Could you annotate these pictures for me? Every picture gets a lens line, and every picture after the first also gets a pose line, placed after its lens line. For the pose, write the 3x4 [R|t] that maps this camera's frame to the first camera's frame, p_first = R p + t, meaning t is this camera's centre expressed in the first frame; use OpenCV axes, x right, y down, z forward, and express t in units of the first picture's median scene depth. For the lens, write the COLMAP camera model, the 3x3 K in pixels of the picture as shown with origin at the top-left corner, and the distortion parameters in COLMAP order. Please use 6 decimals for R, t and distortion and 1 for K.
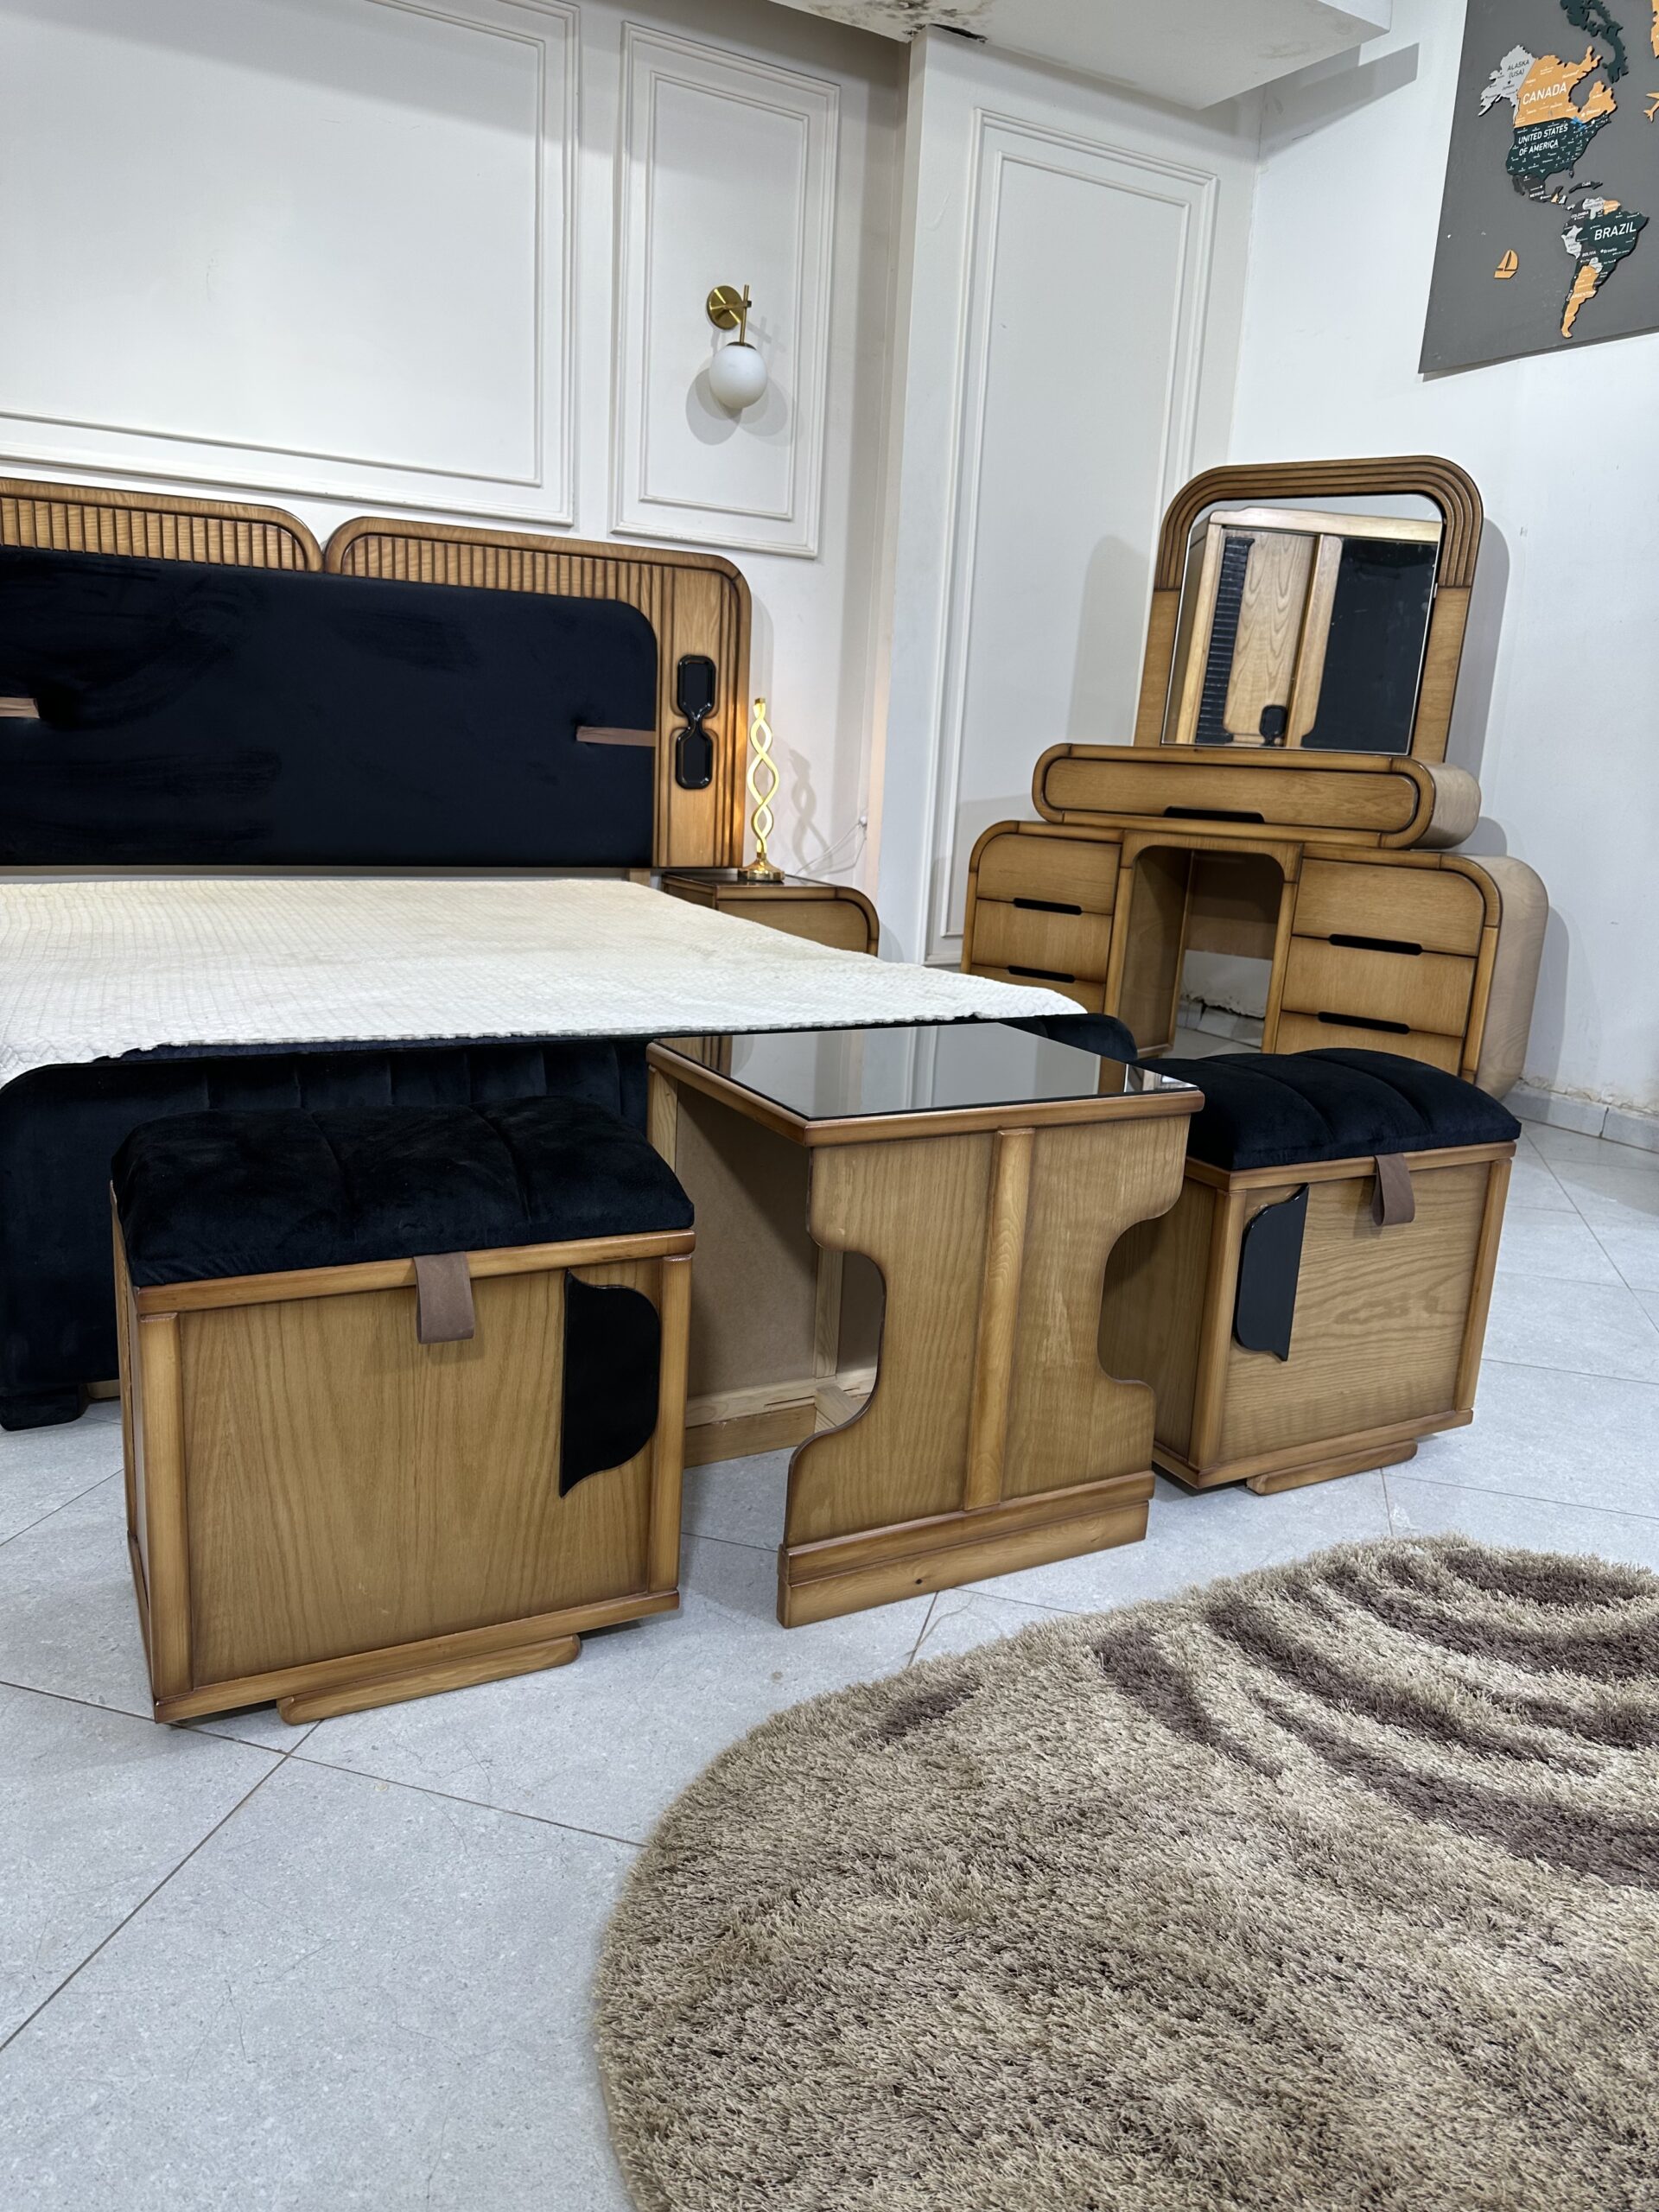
lens RADIAL K [[1565.3, 0, 825.2], [0, 1565.3, 1096.1], [0, 0, 1]] dist [0.089992, -0.122398]
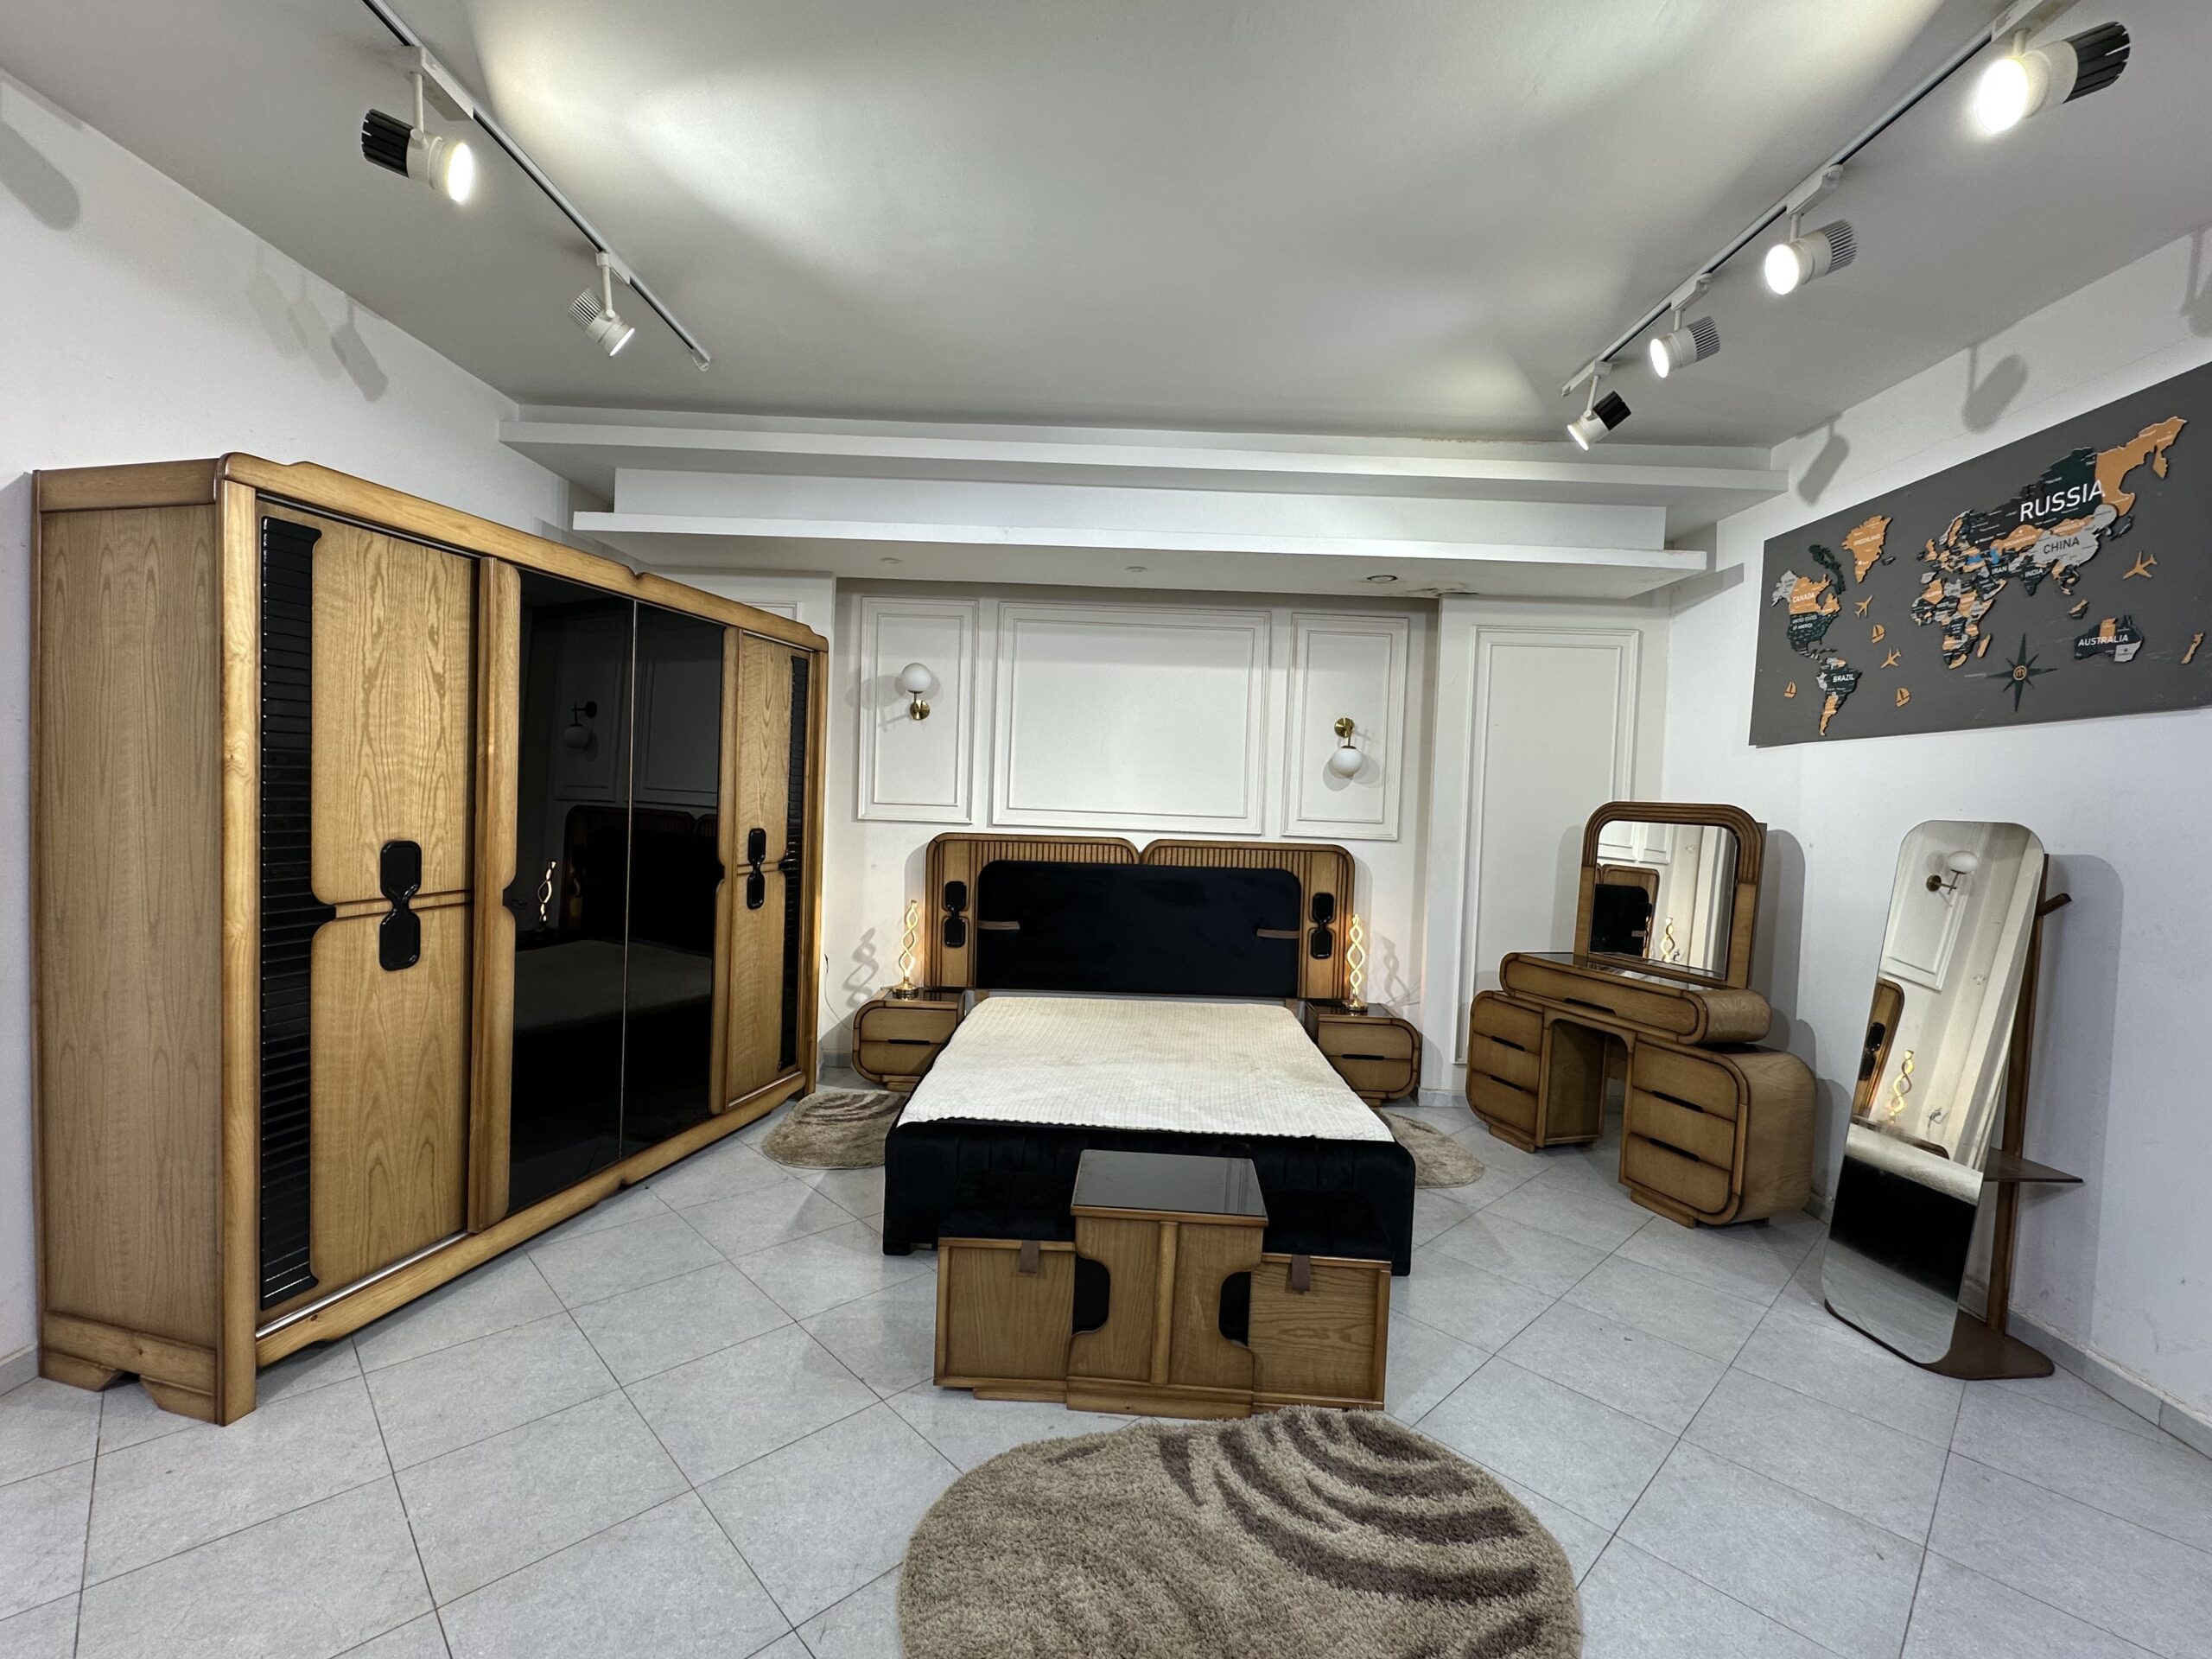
lens RADIAL K [[973.1, 0, 1105.9], [0, 973.1, 831.0], [0, 0, 1]] dist [-0.000064, -0.001546]
pose [[0.861083, -0.000581, -0.508463, 0.316863], [-0.105092, 0.978203, -0.179092, -0.115313], [0.497485, 0.207649, 0.842254, -0.180675]]
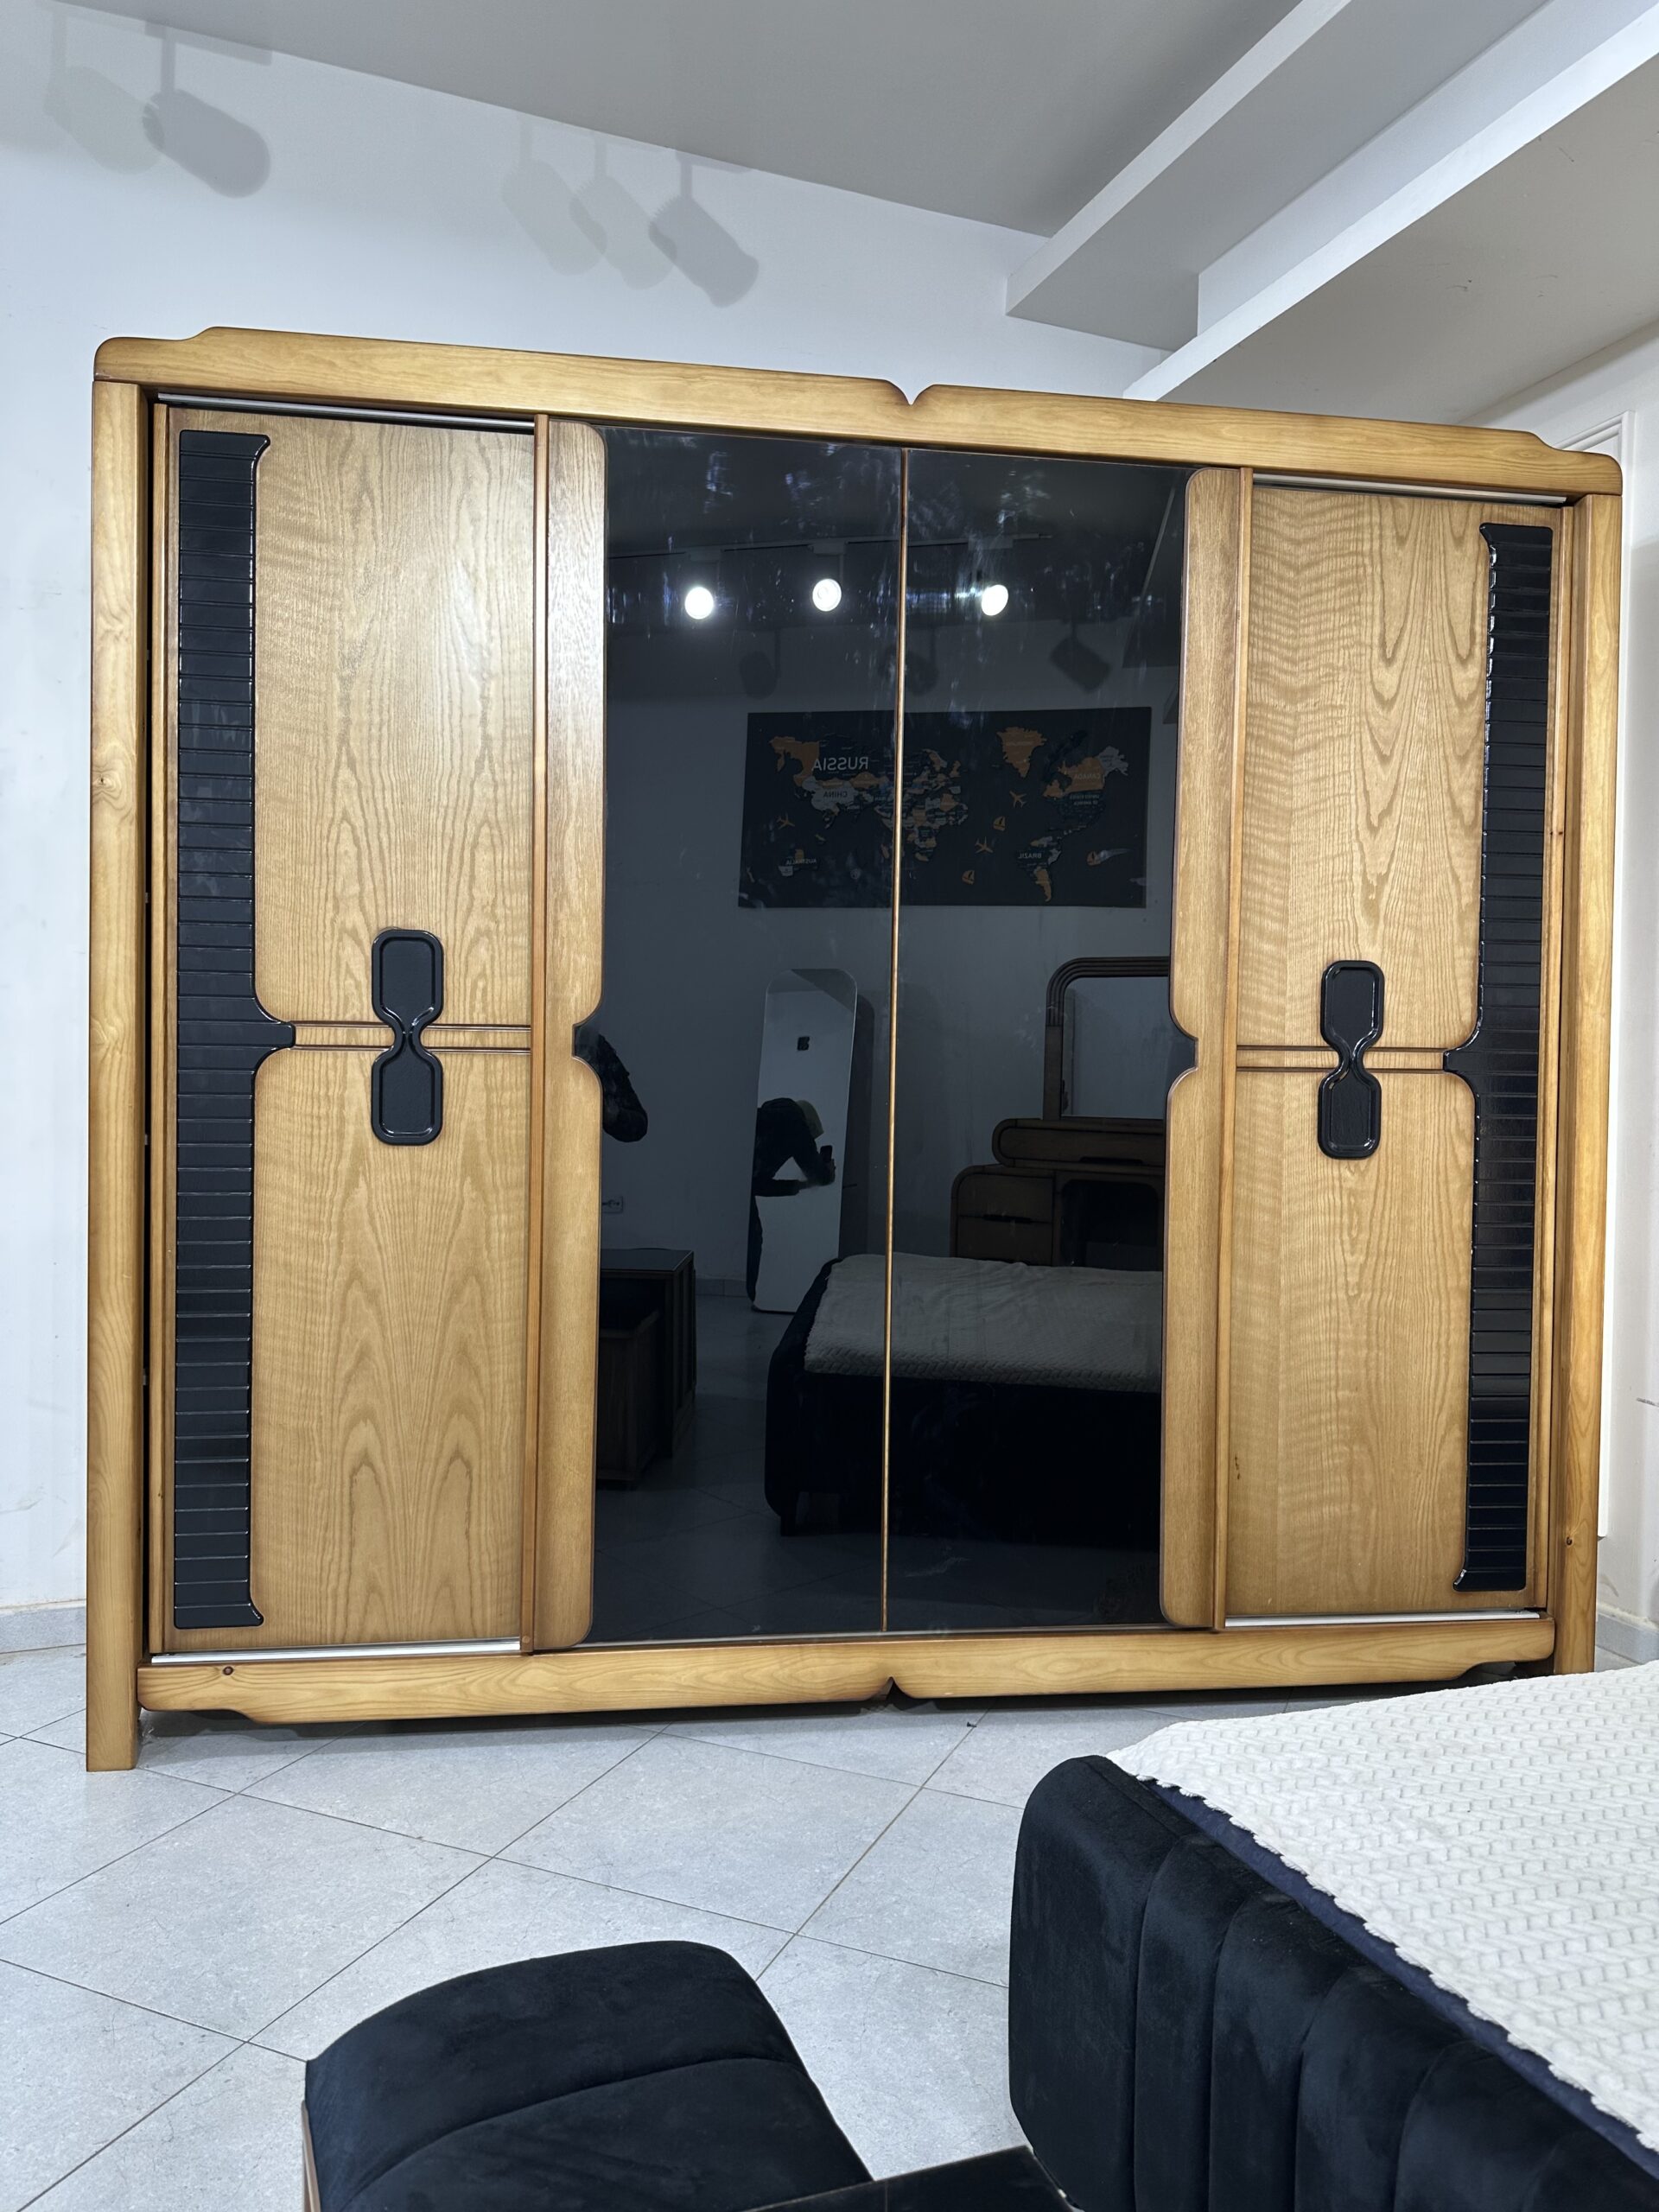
lens RADIAL K [[1568.9, 0, 829.5], [0, 1568.9, 1106.0], [0, 0, 1]] dist [0.017542, -0.002054]
pose [[-0.148184, -0.040723, -0.988121, 0.172845], [-0.241903, 0.970293, -0.003711, -0.146172], [0.958918, 0.238480, -0.153633, 0.415556]]
